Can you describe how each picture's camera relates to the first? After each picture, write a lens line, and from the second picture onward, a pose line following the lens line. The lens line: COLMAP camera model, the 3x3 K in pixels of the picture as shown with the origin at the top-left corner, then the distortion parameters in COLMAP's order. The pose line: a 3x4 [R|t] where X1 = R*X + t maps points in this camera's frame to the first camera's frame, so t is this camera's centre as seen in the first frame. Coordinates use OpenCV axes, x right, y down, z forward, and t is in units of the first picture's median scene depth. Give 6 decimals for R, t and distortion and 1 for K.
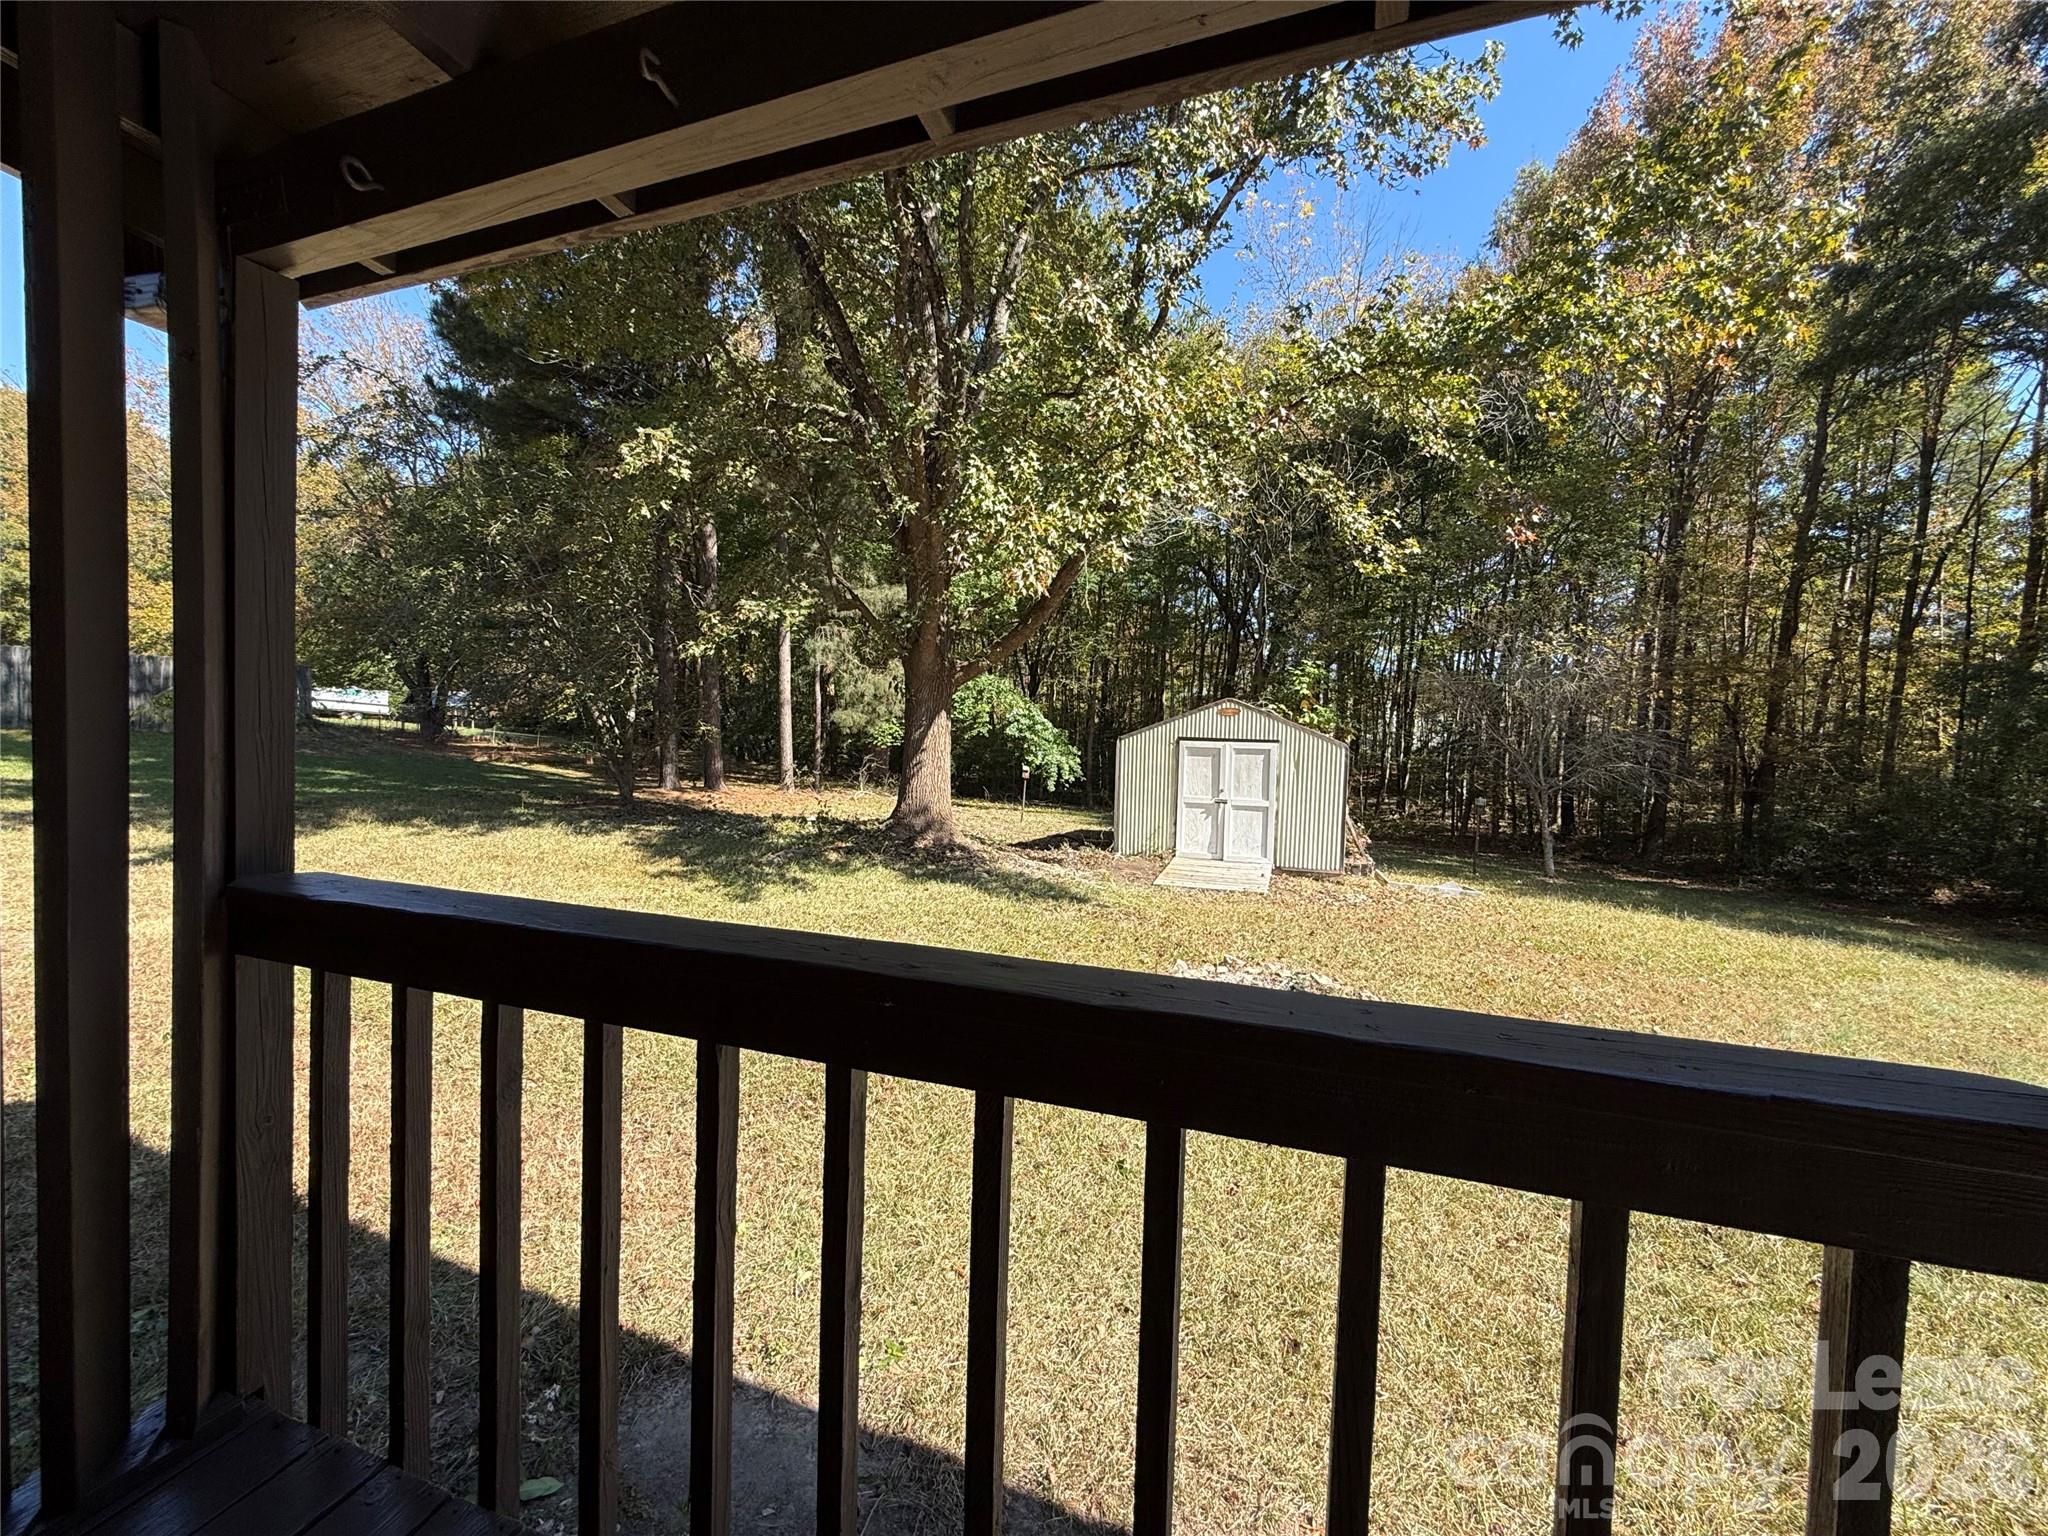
lens RADIAL K [[816.2, 0, 1020.5], [0, 816.2, 769.8], [0, 0, 1]] dist [0.001085, -0.000166]
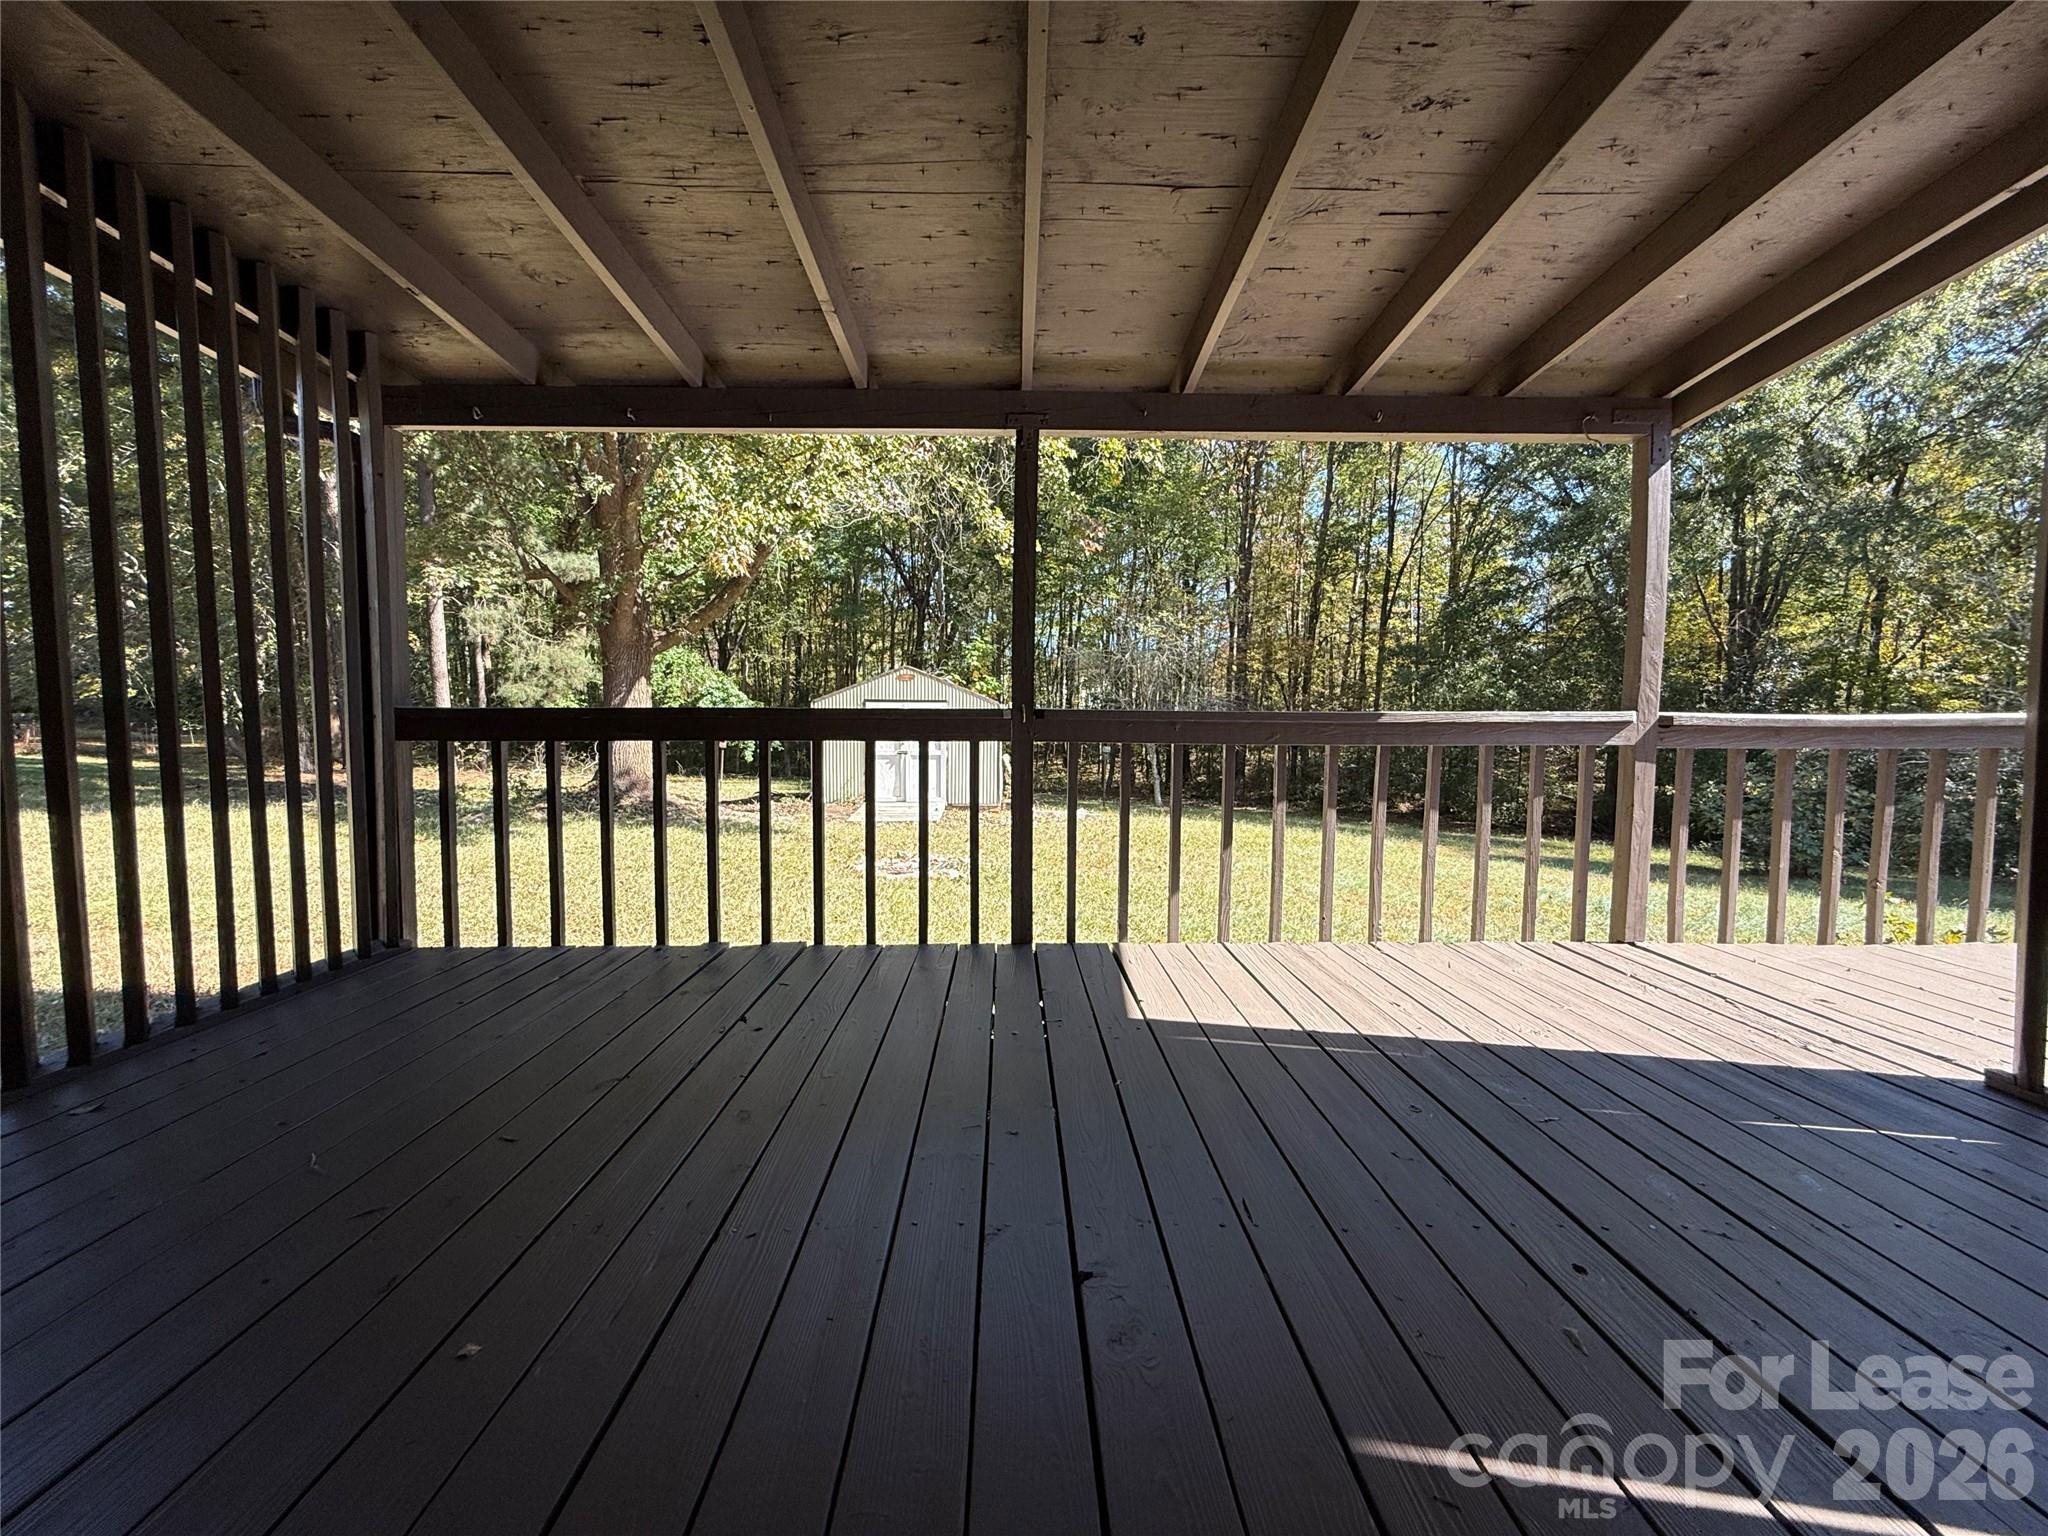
lens RADIAL K [[816.2, 0, 1020.5], [0, 816.2, 769.8], [0, 0, 1]] dist [0.001085, -0.000166]
pose [[0.933759, -0.044756, 0.355093, -0.010188], [0.035463, 0.998838, 0.032642, 0.017594], [-0.356141, -0.017887, 0.934261, -0.099236]]
